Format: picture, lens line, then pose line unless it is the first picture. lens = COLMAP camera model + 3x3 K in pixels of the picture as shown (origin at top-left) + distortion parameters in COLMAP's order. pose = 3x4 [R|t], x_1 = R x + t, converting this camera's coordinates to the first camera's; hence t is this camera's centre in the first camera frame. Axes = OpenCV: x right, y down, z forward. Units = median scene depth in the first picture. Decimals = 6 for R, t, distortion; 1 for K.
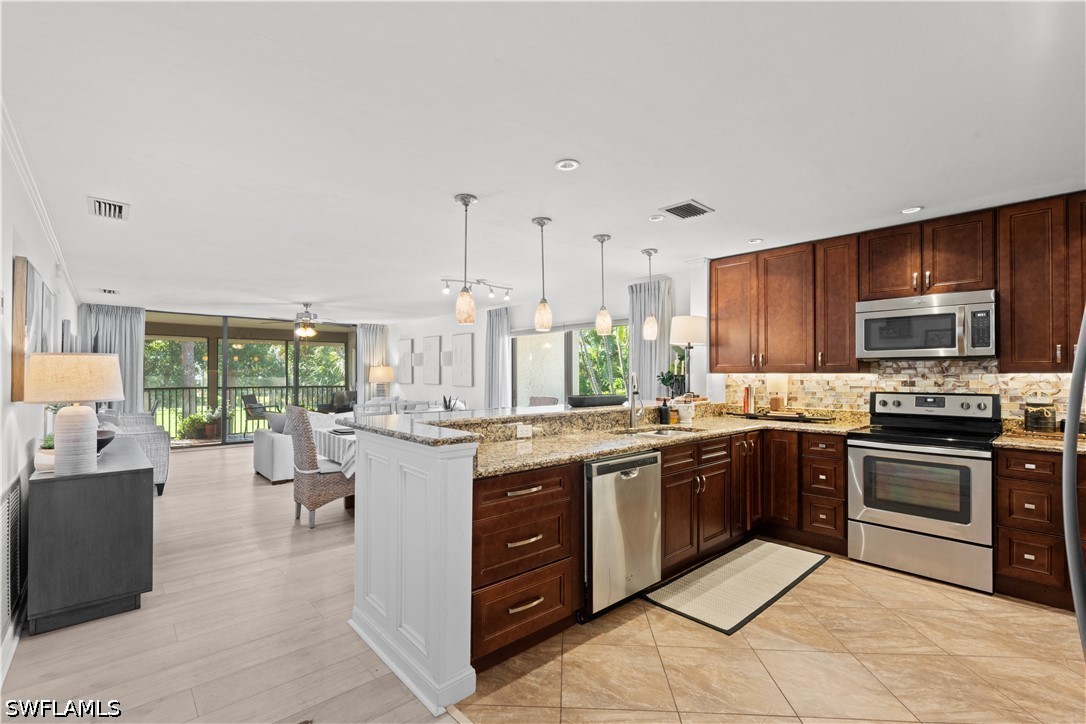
lens RADIAL K [[490.6, 0, 539.1], [0, 490.6, 369.1], [0, 0, 1]] dist [-0.002027, -0.000034]
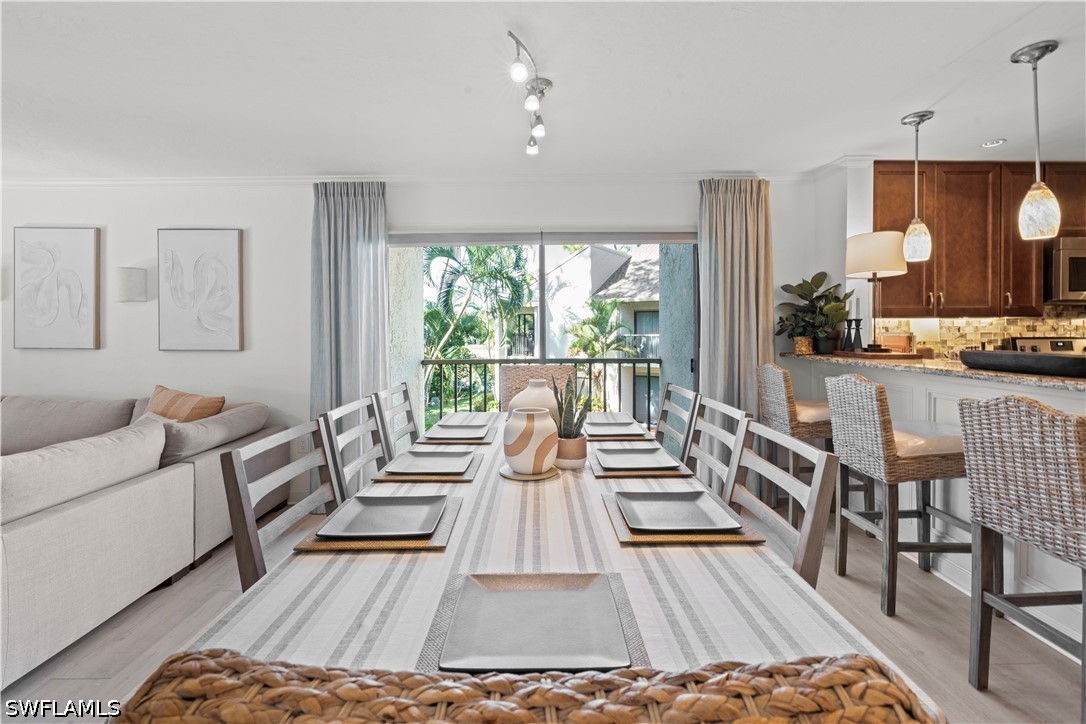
lens RADIAL K [[490.6, 0, 535.6], [0, 490.6, 334.4], [0, 0, 1]] dist [-0.002027, -0.000034]
pose [[0.654915, -0.011097, 0.755621, -0.624923], [-0.002864, 0.999849, 0.017165, 0.026598], [-0.755697, -0.013406, 0.654784, 1.071755]]
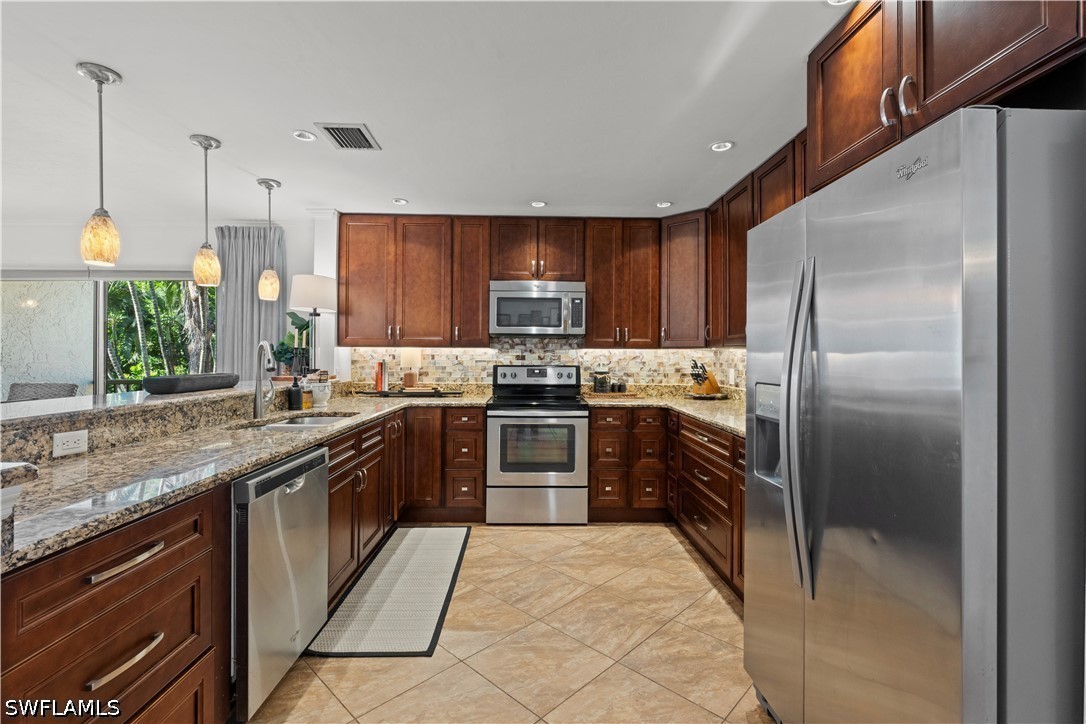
lens RADIAL K [[490.6, 0, 543.7], [0, 490.6, 353.2], [0, 0, 1]] dist [-0.002027, -0.000034]
pose [[0.651893, 0.007690, 0.758272, -0.078071], [-0.014145, 0.999898, 0.002020, 0.015909], [-0.758179, -0.012043, 0.651935, 0.204039]]
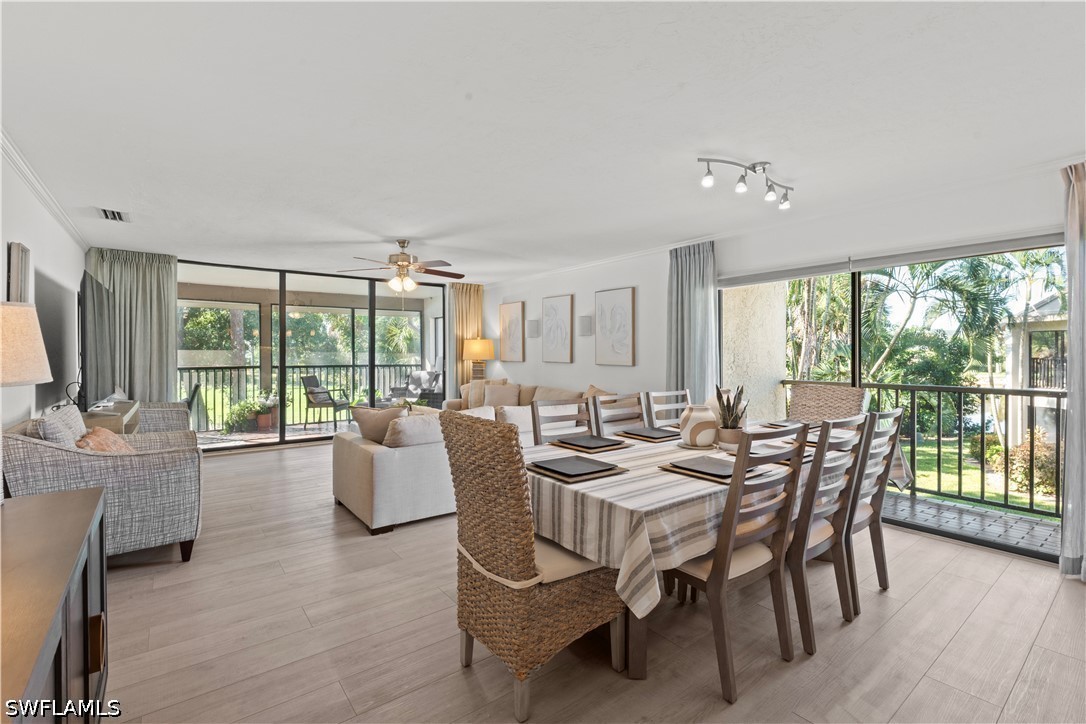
lens RADIAL K [[490.6, 0, 534.5], [0, 490.6, 353.4], [0, 0, 1]] dist [-0.002027, -0.000034]
pose [[0.996842, -0.001273, -0.079397, -0.460113], [0.002260, 0.999921, 0.012342, 0.019801], [0.079375, -0.012482, 0.996767, 0.660345]]
